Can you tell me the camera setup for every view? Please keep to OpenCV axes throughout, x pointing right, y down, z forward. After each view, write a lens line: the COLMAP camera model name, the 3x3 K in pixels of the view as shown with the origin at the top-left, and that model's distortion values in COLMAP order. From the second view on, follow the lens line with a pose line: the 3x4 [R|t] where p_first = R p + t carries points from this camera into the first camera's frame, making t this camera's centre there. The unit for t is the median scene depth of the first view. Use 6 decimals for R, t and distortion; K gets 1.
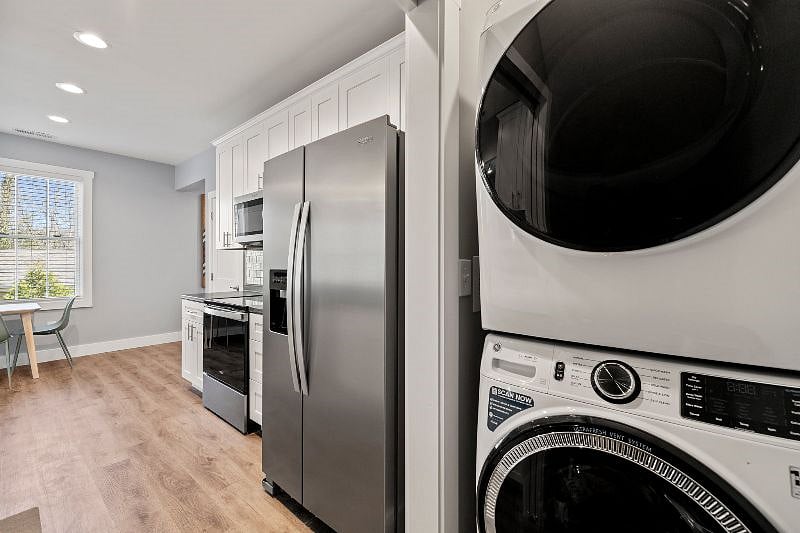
lens RADIAL K [[346.8, 0, 400.0], [0, 346.8, 266.5], [0, 0, 1]] dist [0.000239, -0.000033]
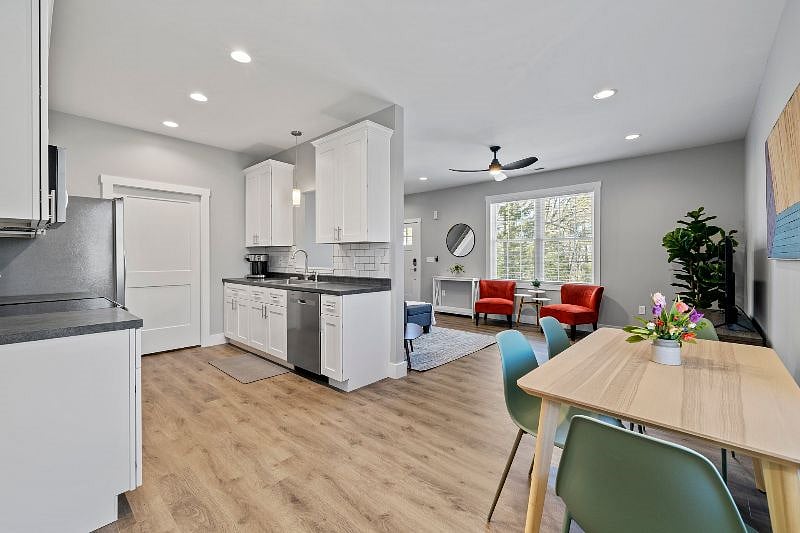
lens RADIAL K [[346.8, 0, 400.0], [0, 346.8, 266.5], [0, 0, 1]] dist [0.000239, -0.000033]
pose [[-0.999099, -0.005308, 0.042114, -1.196100], [-0.004620, 0.999854, 0.016429, -0.004904], [-0.042195, 0.016219, -0.998978, 1.733150]]
